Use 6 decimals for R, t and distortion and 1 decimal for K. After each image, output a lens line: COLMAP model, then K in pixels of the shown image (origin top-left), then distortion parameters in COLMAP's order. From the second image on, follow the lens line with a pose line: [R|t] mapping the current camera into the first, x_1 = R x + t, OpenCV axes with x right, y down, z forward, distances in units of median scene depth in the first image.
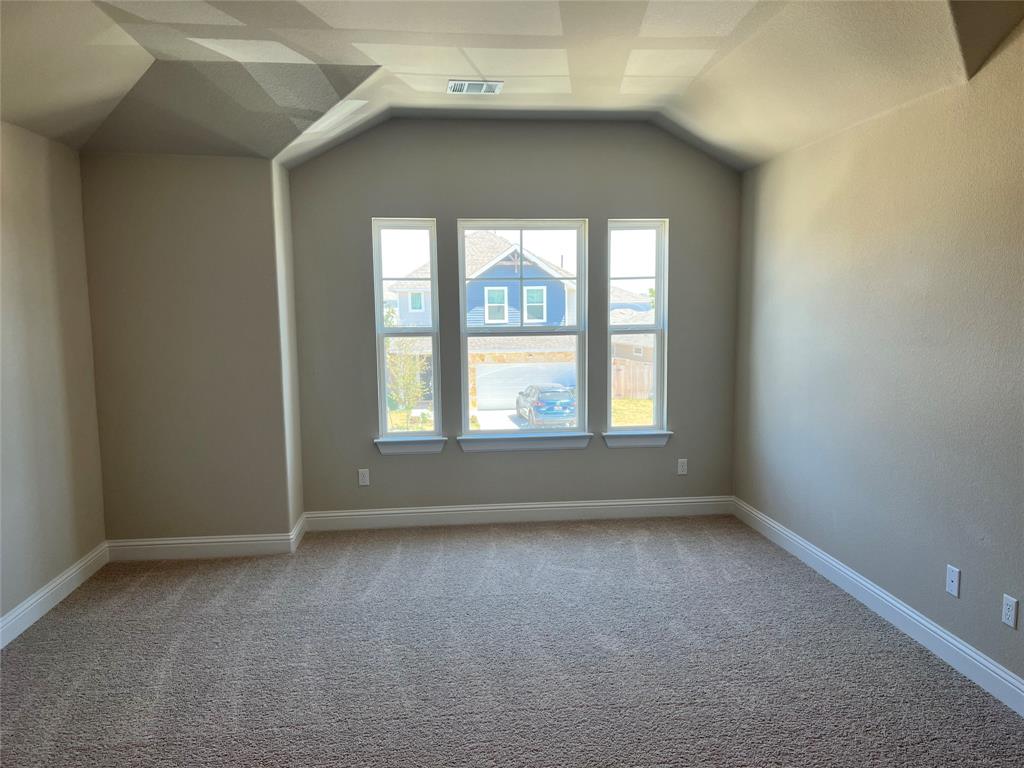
lens RADIAL K [[767.4, 0, 511.9], [0, 767.4, 384.3], [0, 0, 1]] dist [0.067205, -0.074338]
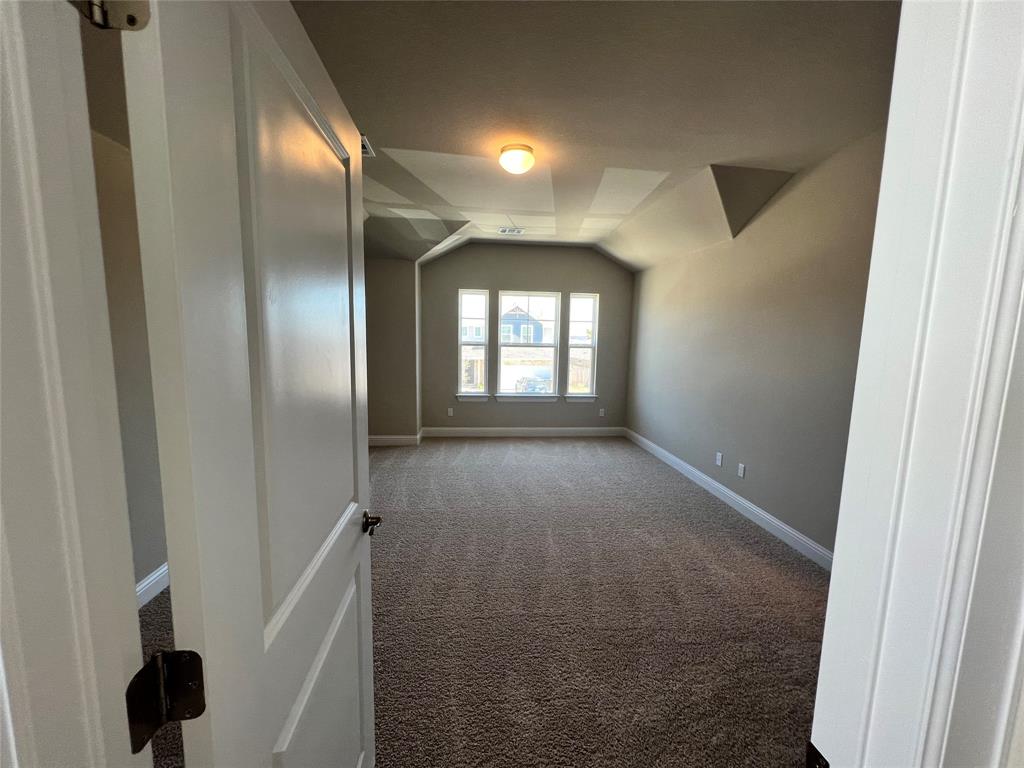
lens RADIAL K [[411.2, 0, 508.0], [0, 411.2, 381.8], [0, 0, 1]] dist [-0.001407, 0.001027]
pose [[0.999458, 0.031884, -0.008132, -0.032455], [-0.031796, 0.999438, 0.010647, 0.023898], [0.008467, -0.010382, 0.999910, -0.141648]]
